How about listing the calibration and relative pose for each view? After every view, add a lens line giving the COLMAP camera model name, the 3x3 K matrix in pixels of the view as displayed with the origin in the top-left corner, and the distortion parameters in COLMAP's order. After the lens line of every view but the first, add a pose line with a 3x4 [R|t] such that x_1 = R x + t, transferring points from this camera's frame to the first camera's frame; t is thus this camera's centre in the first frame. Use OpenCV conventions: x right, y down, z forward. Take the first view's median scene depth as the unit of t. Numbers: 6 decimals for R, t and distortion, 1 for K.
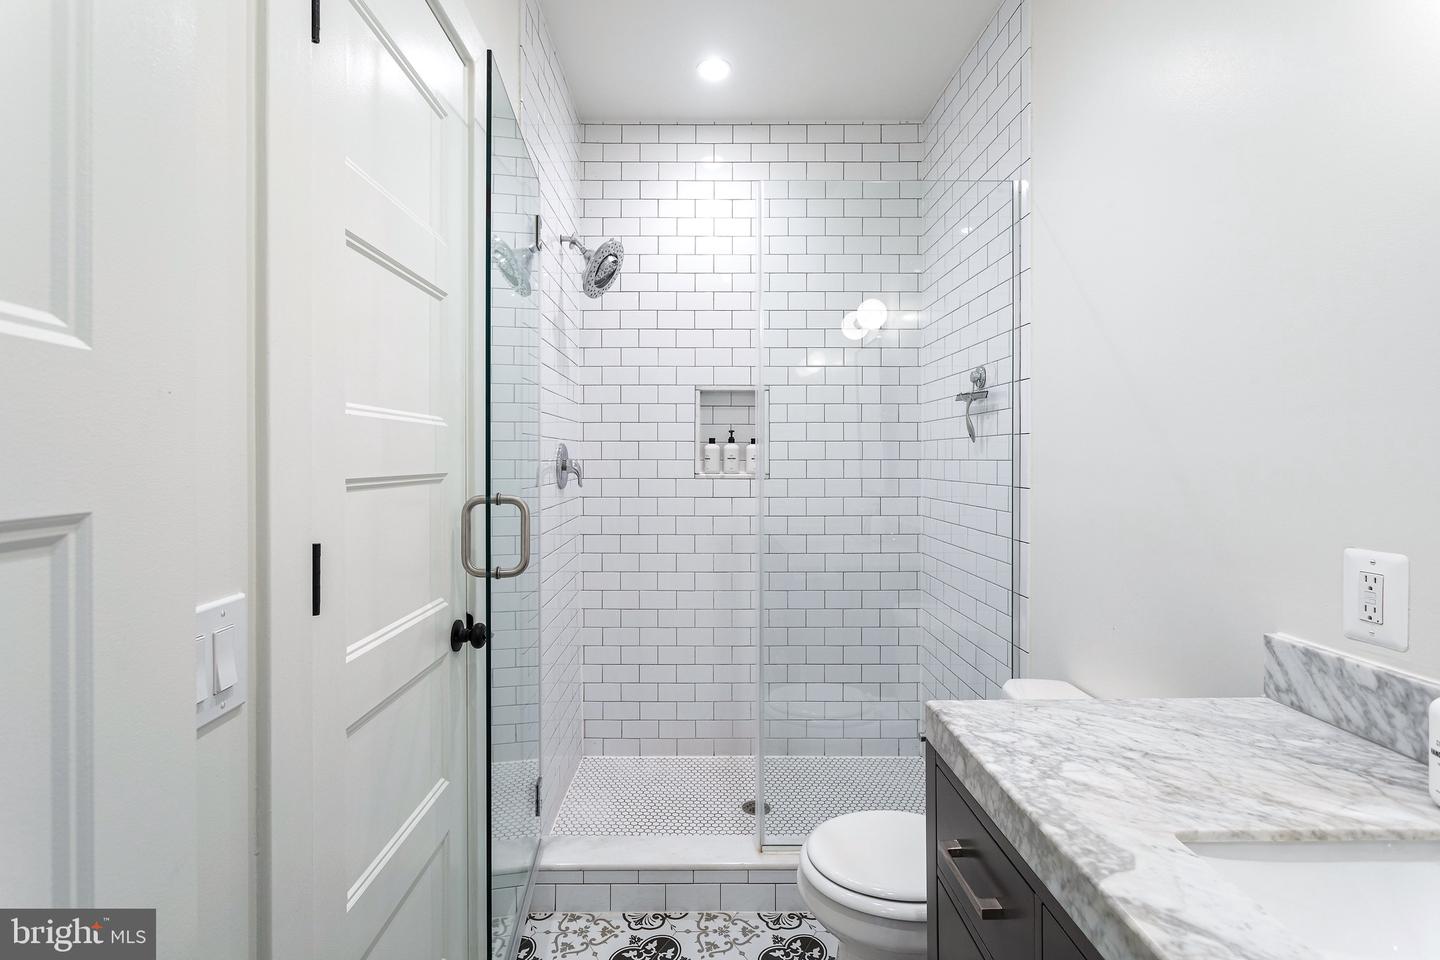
lens RADIAL K [[684.4, 0, 701.6], [0, 684.4, 458.8], [0, 0, 1]] dist [0.000746, 0.000374]
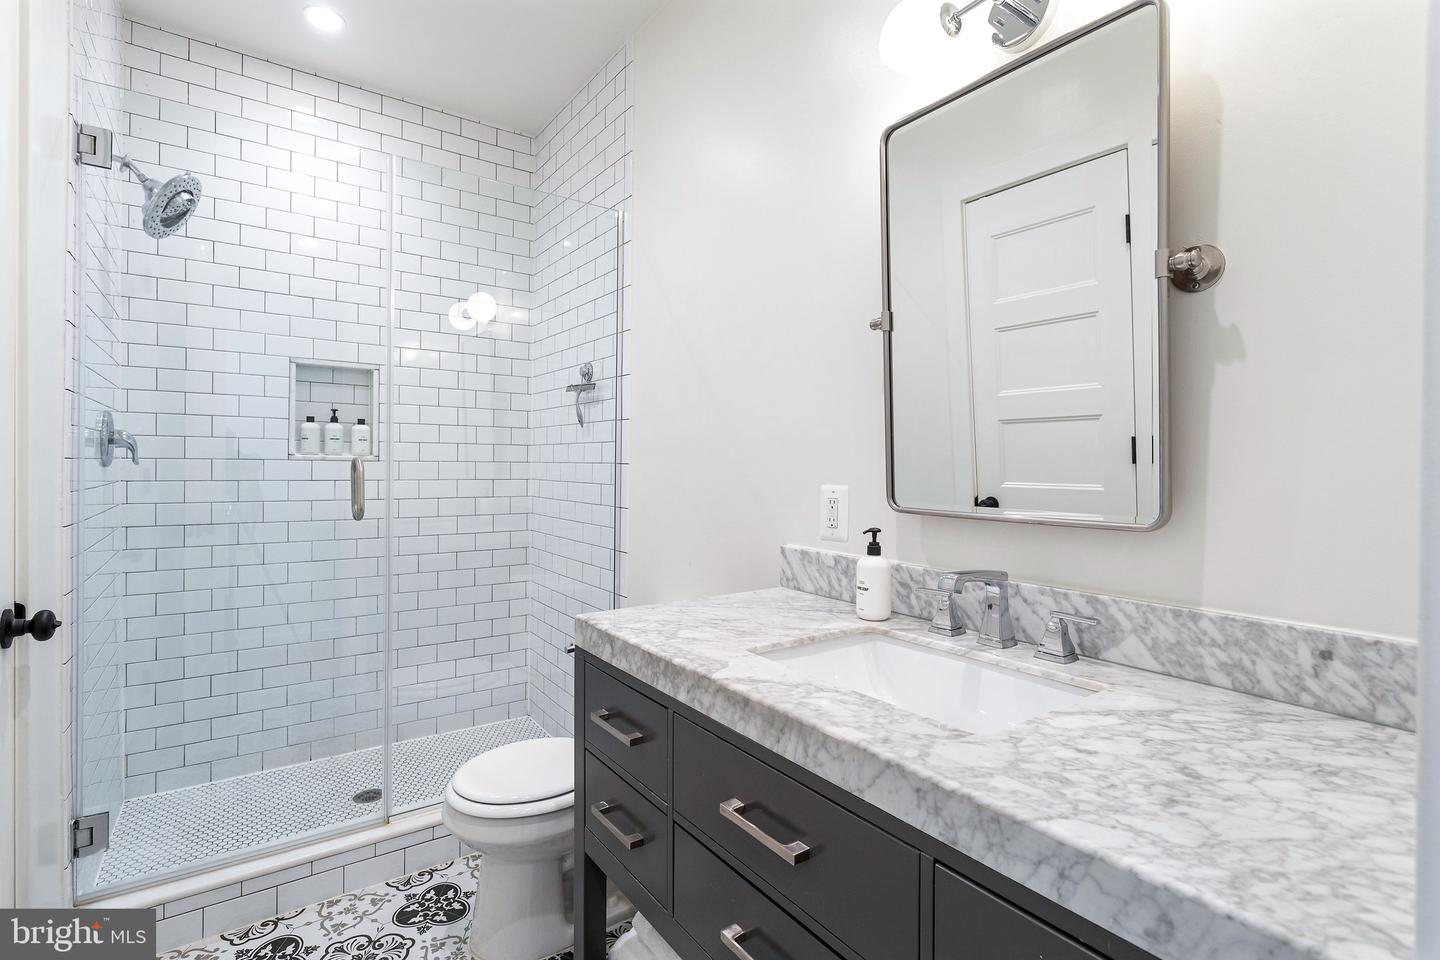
lens RADIAL K [[682.9, 0, 713.3], [0, 682.9, 465.5], [0, 0, 1]] dist [0.000760, 0.000459]
pose [[0.816896, 0.006938, 0.576743, -0.098671], [-0.009800, 0.999950, 0.001853, 0.039879], [-0.576701, -0.007166, 0.816924, -0.085576]]
